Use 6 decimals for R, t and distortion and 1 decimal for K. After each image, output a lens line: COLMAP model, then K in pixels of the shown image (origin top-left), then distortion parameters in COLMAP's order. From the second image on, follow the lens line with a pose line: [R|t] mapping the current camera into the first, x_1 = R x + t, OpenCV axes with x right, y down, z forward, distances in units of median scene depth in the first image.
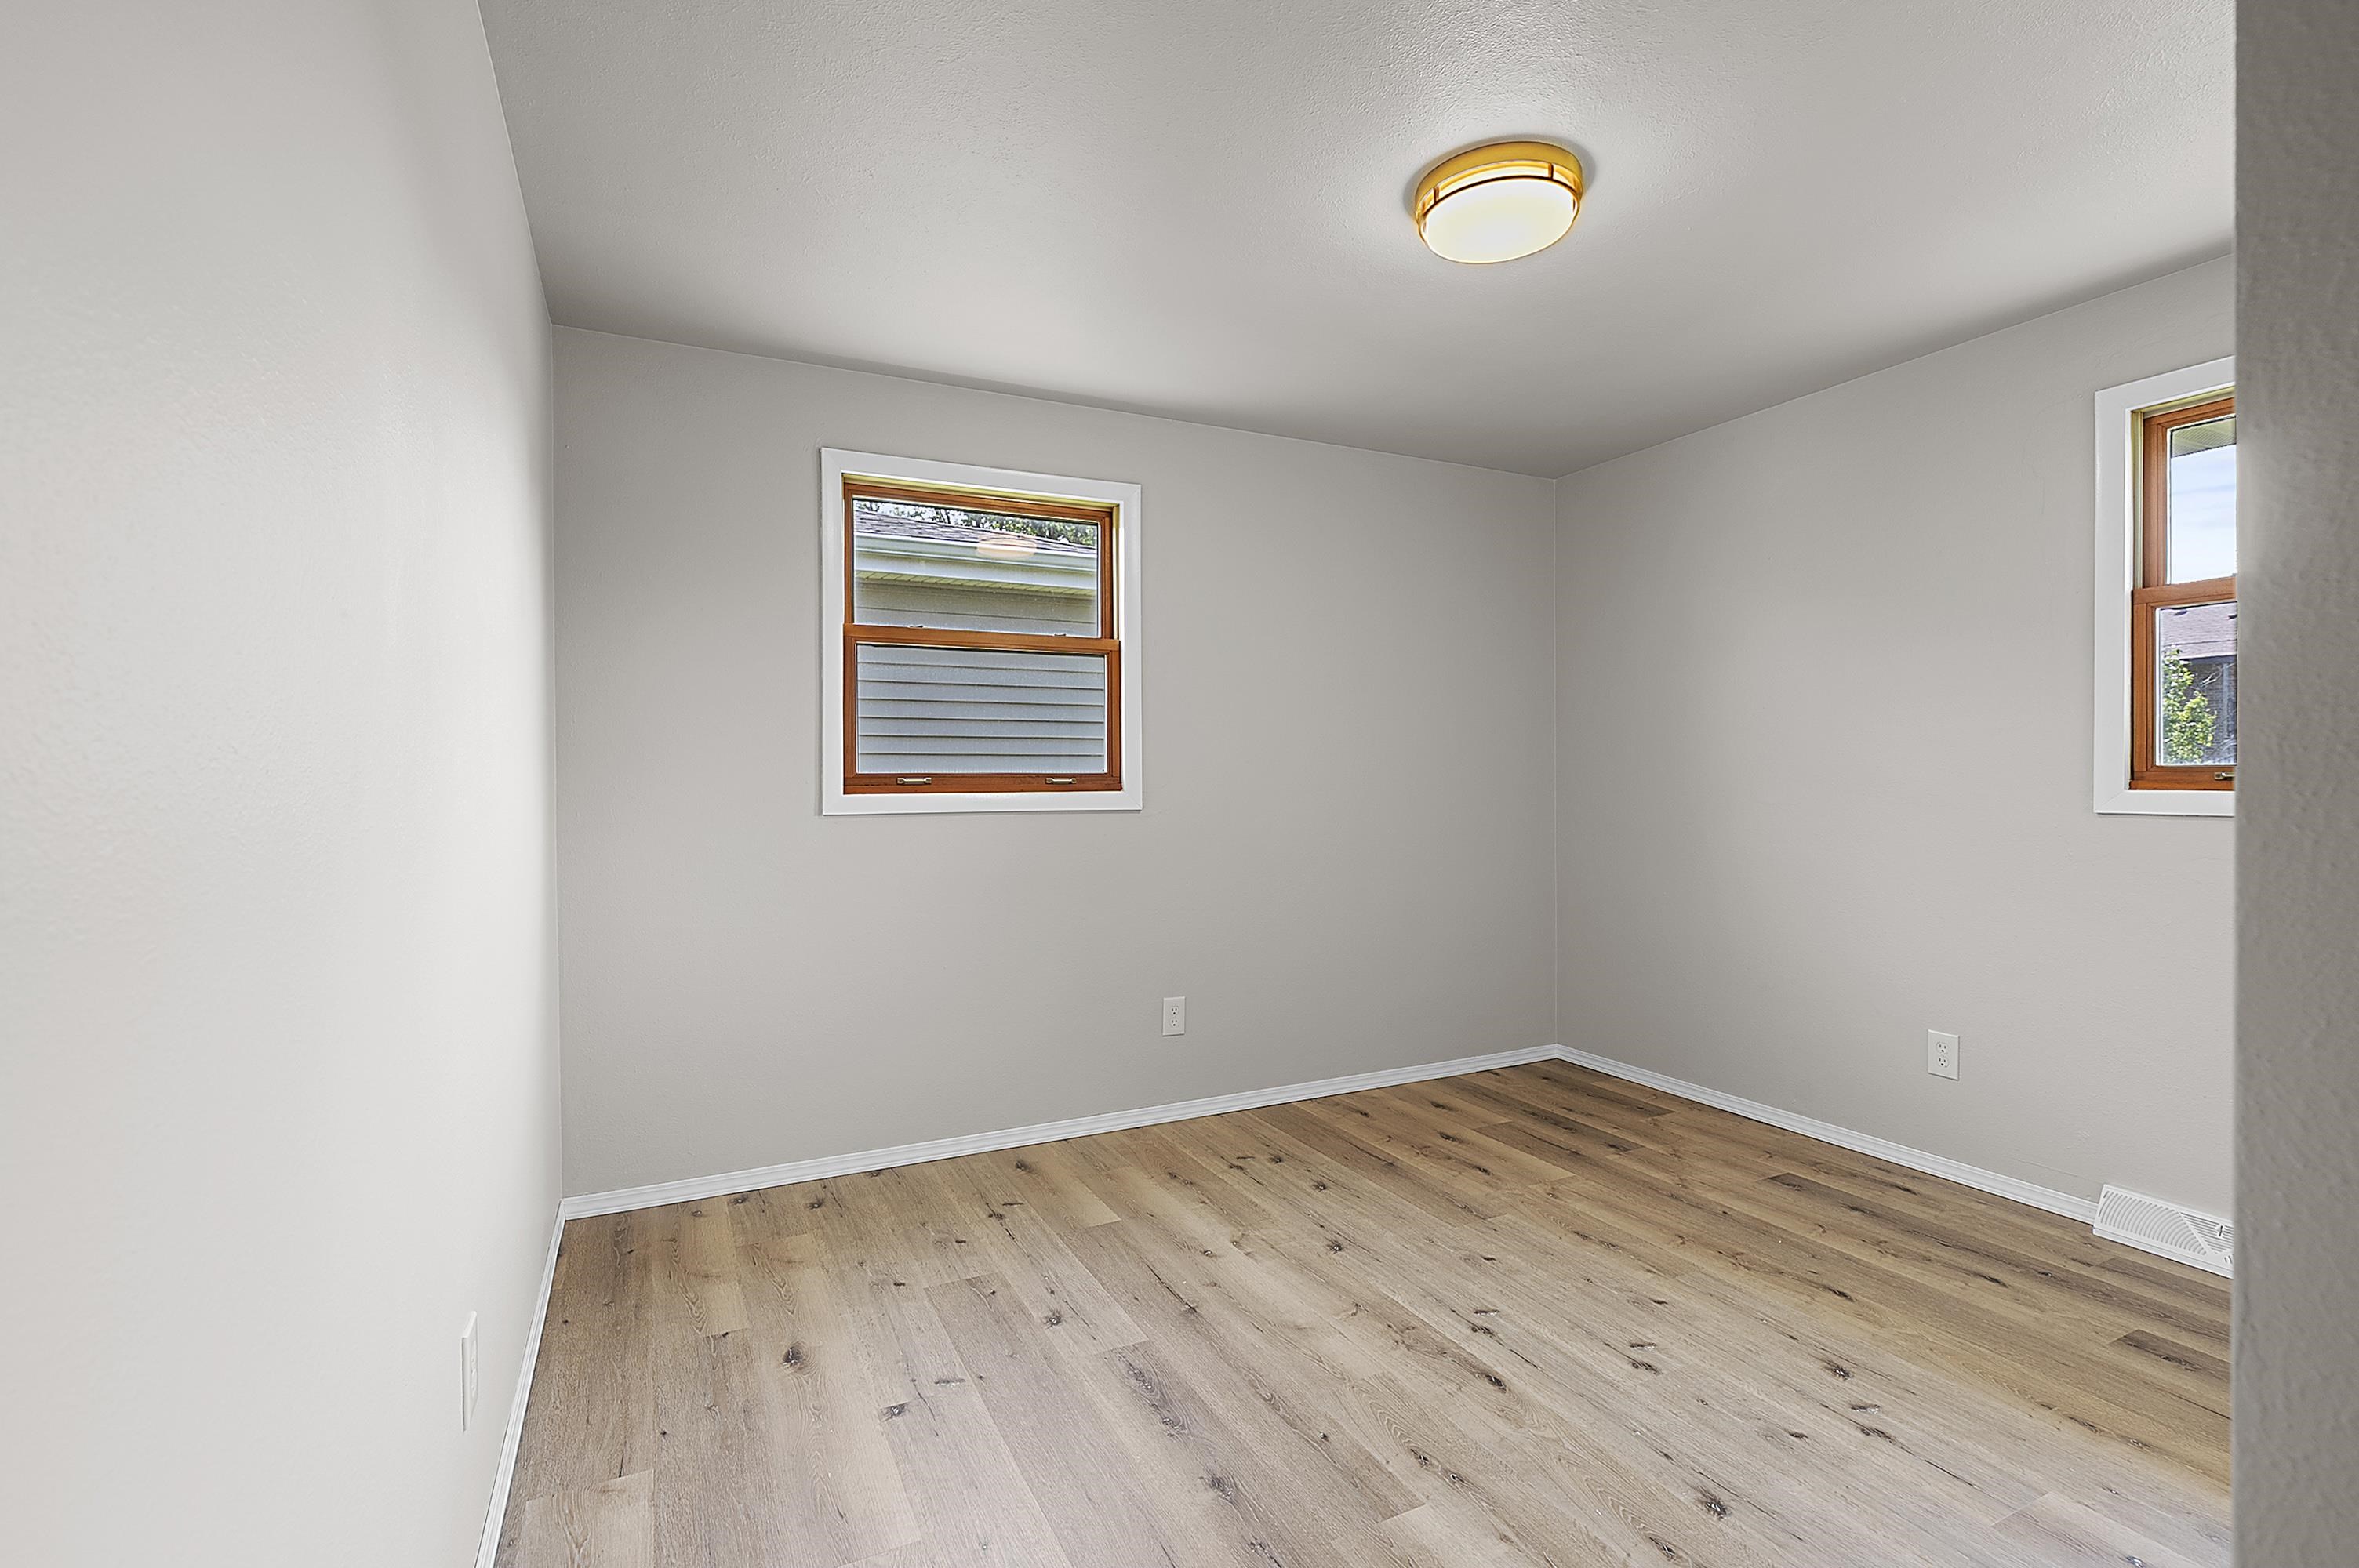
lens RADIAL K [[1083.6, 0, 1187.0], [0, 1083.6, 780.0], [0, 0, 1]] dist [-0.000420, 0.000514]
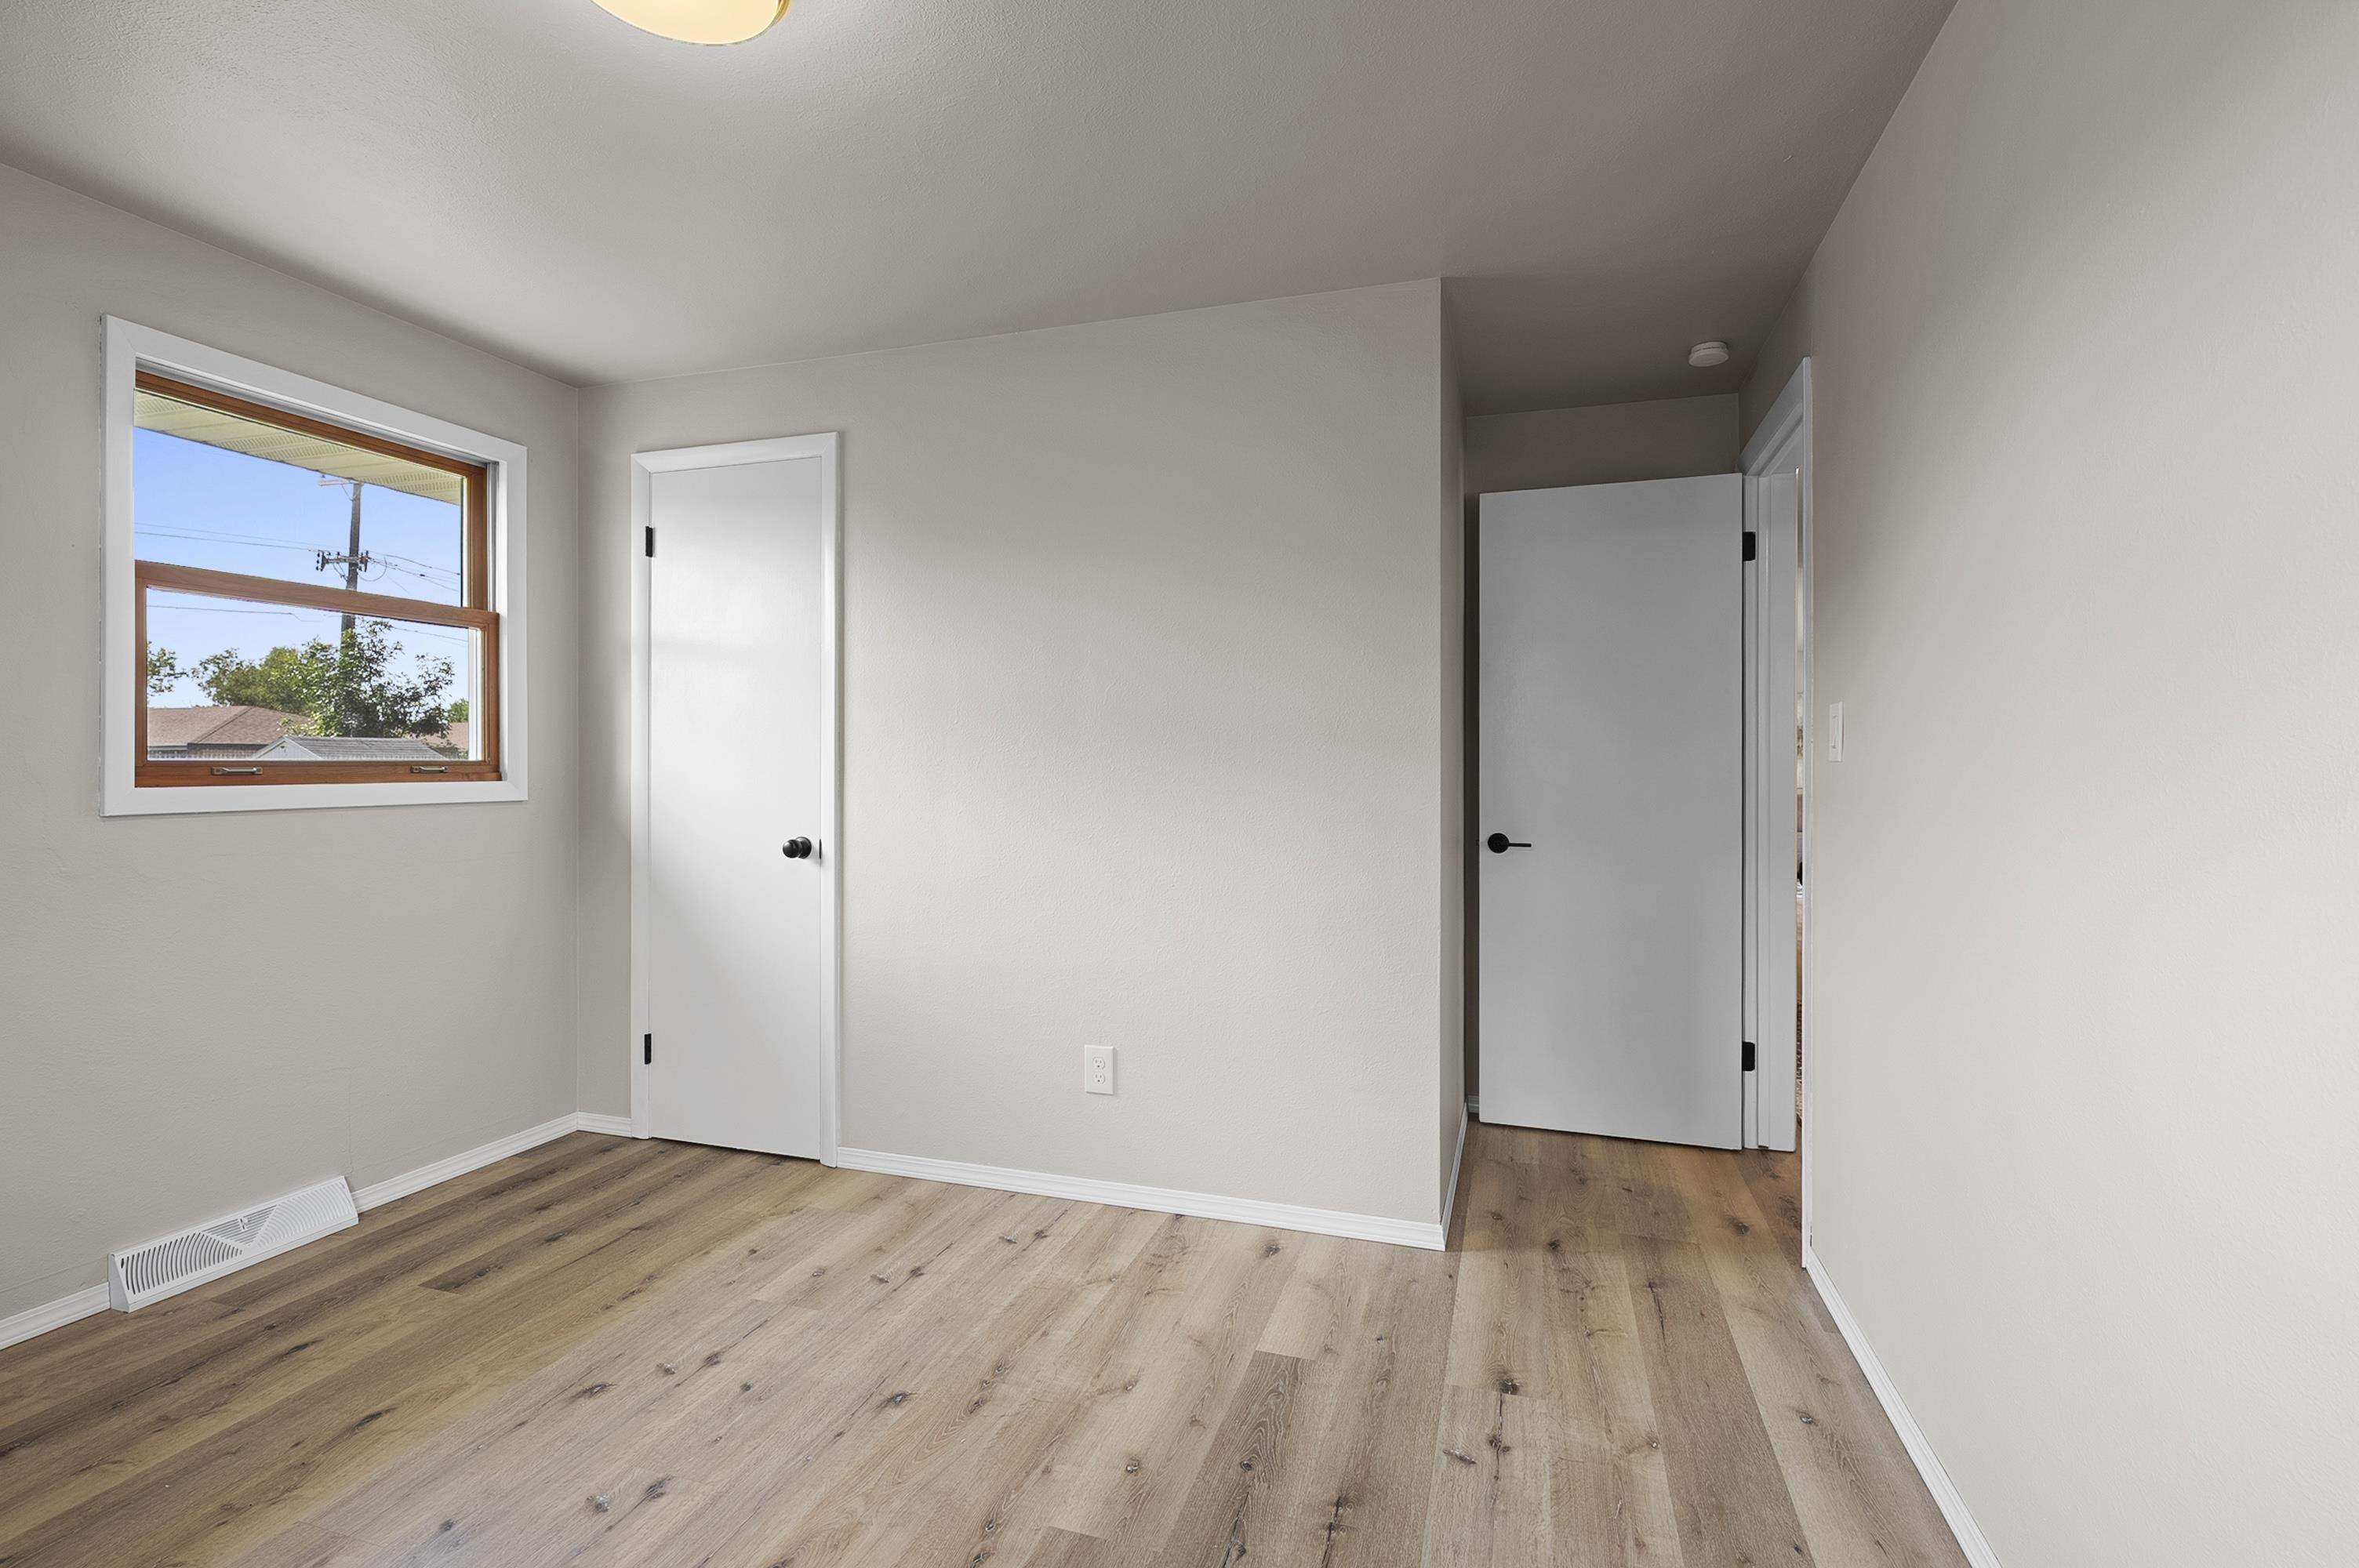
lens RADIAL K [[1083.6, 0, 1188.0], [0, 1083.6, 773.6], [0, 0, 1]] dist [-0.000420, 0.000514]
pose [[-0.721794, -0.003939, 0.692096, -0.404676], [0.005272, 0.999924, 0.011188, -0.007920], [-0.692087, 0.011724, -0.721718, 1.216119]]
